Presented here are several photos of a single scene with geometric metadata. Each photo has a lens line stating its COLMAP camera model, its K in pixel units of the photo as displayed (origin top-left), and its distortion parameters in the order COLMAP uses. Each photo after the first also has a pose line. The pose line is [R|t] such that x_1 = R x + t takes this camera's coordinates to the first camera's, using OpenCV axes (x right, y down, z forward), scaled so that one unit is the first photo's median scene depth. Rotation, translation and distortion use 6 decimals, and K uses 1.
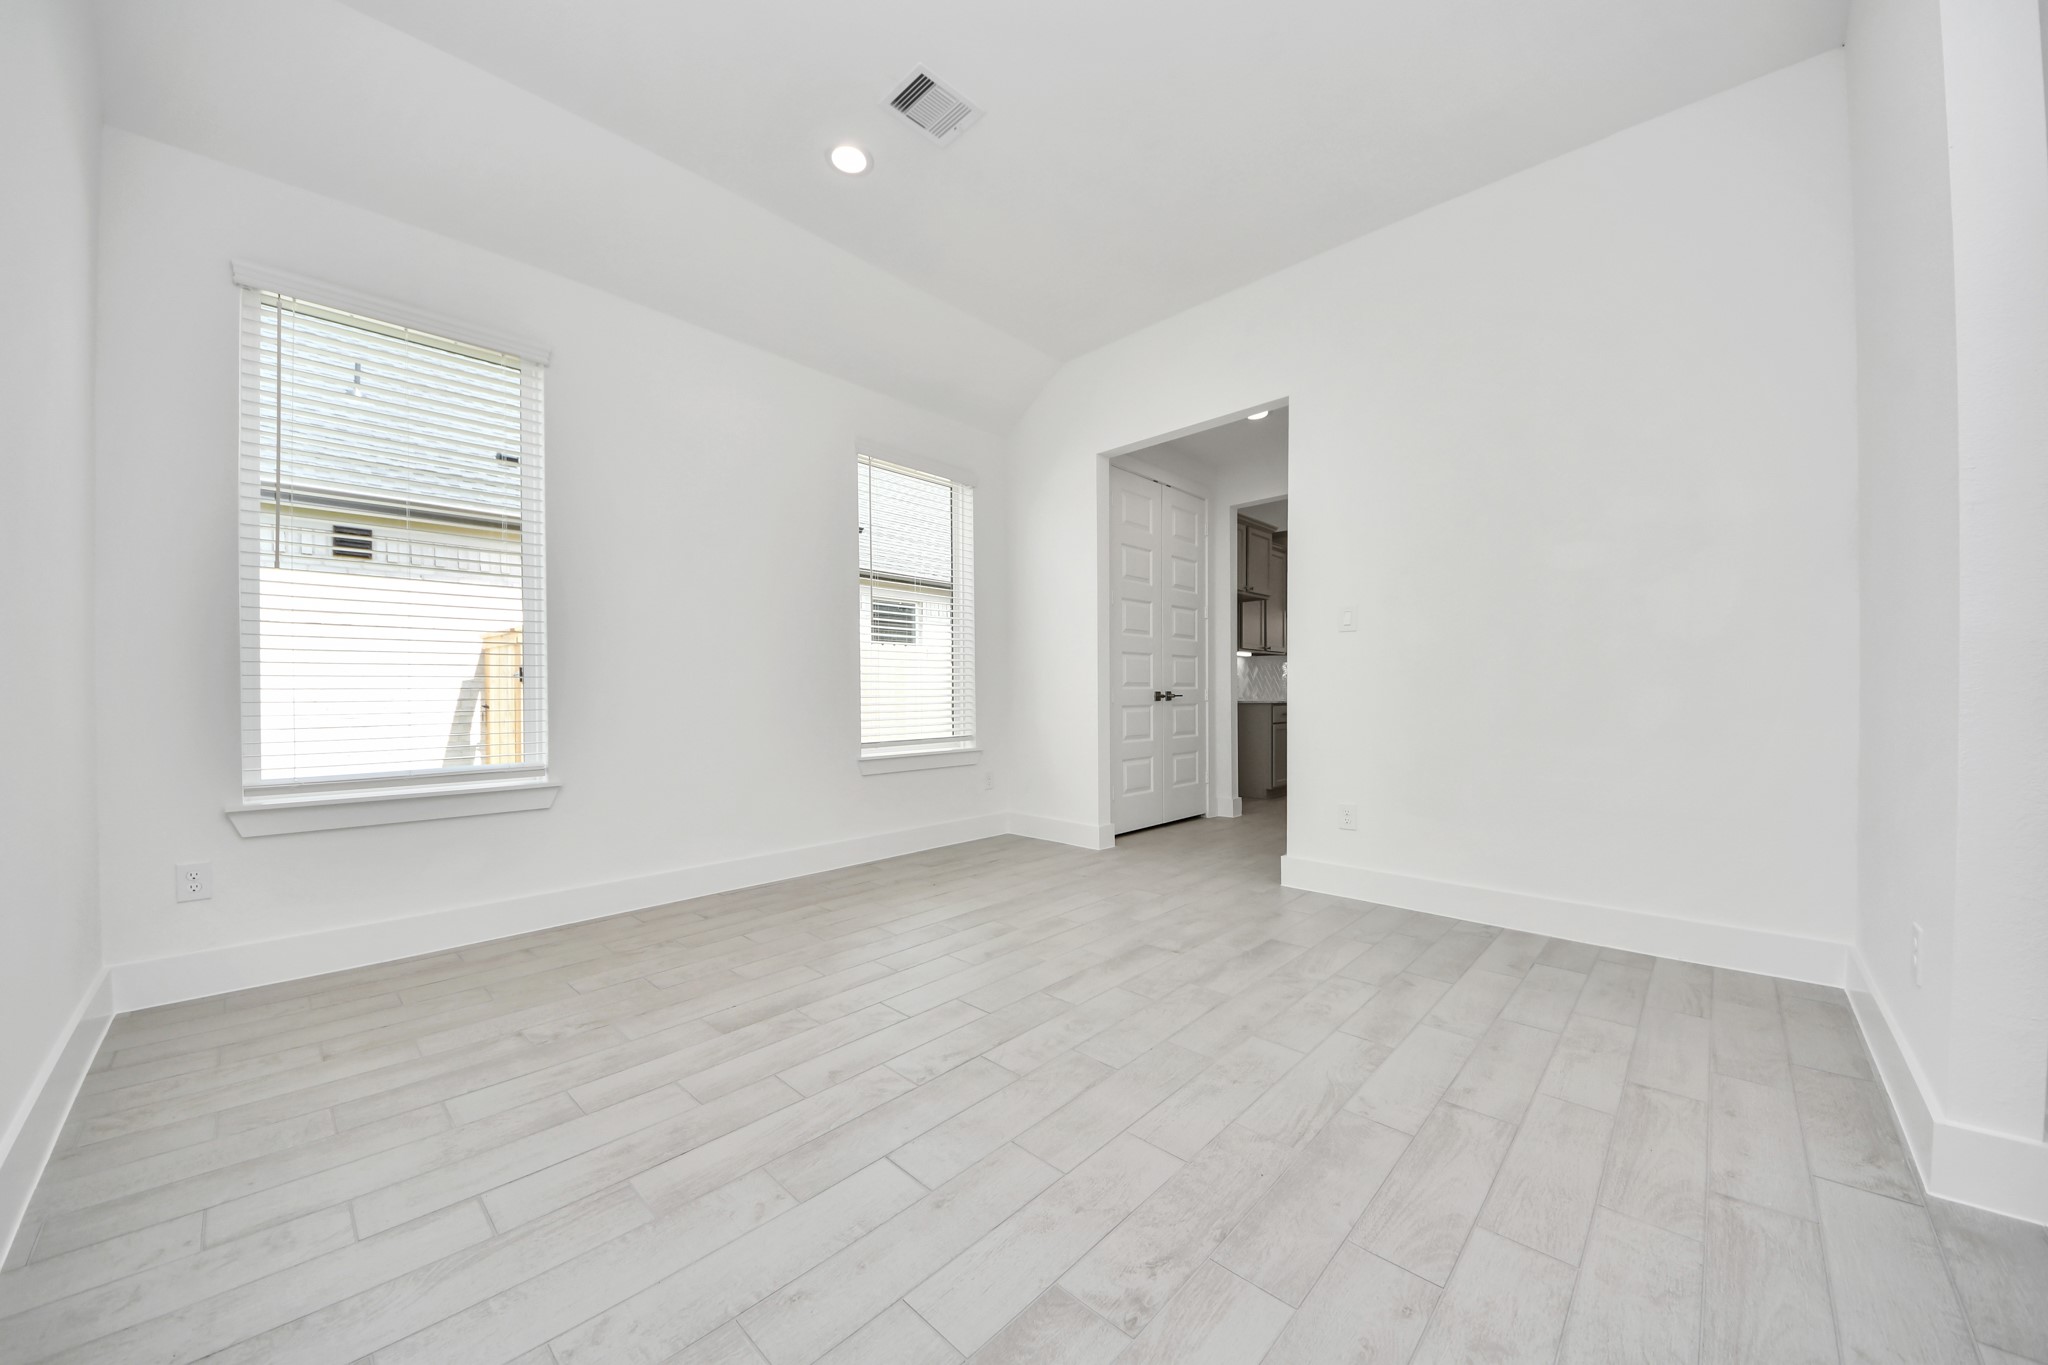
lens RADIAL K [[733.4, 0, 1021.0], [0, 733.4, 692.0], [0, 0, 1]] dist [0.018279, -0.000213]
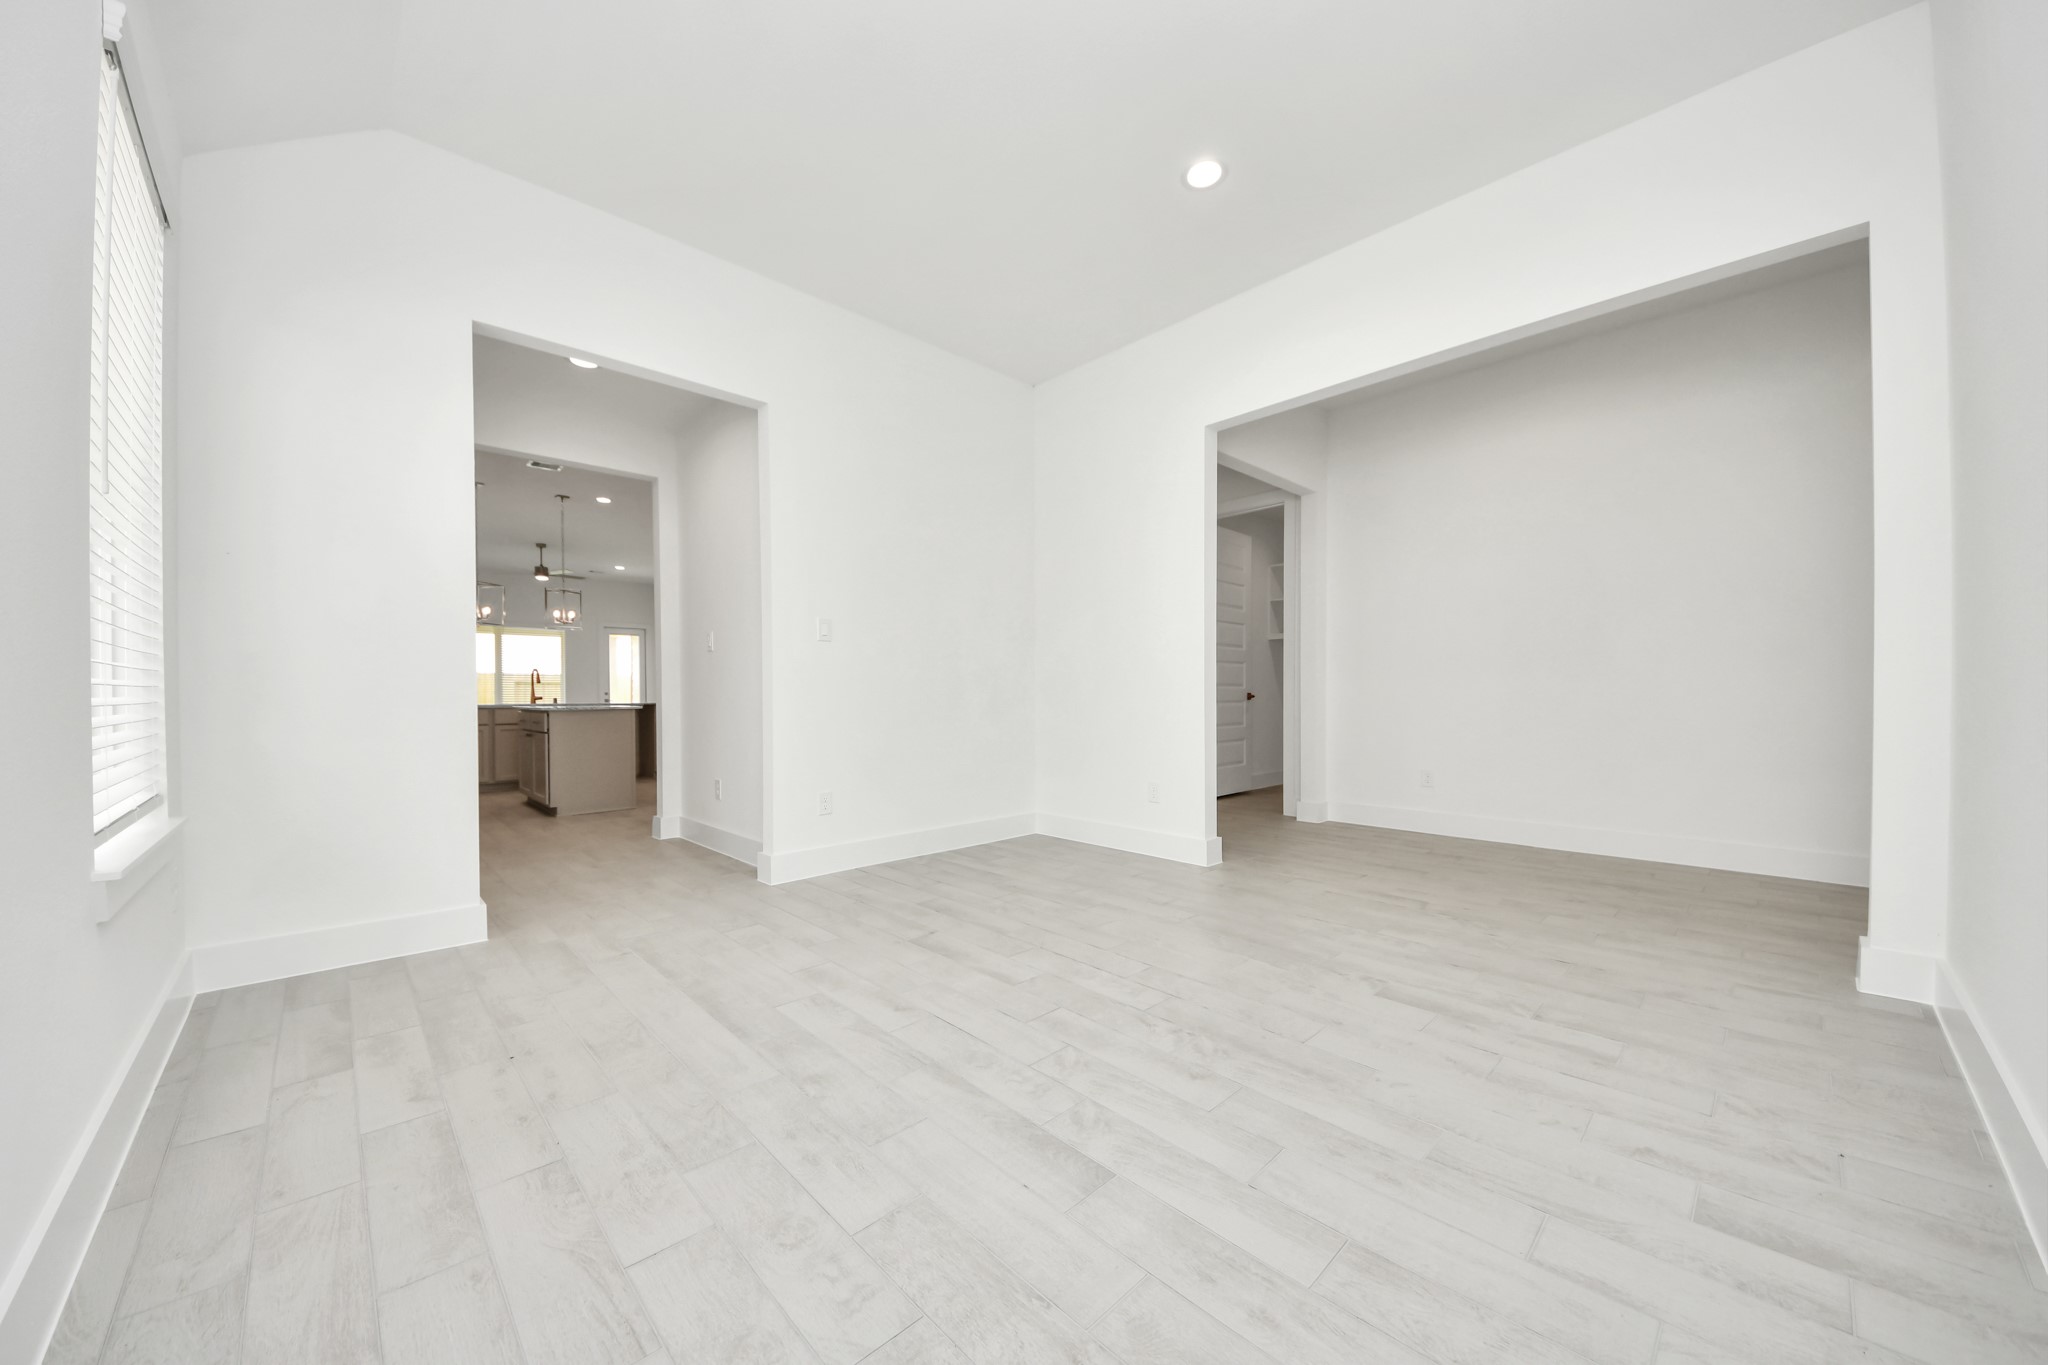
lens RADIAL K [[733.4, 0, 1021.0], [0, 733.4, 692.0], [0, 0, 1]] dist [0.018279, -0.000213]
pose [[0.041553, 0.004666, 0.999125, -1.076283], [0.003881, 0.999981, -0.004831, 0.005747], [-0.999129, 0.004079, 0.041534, 1.024998]]
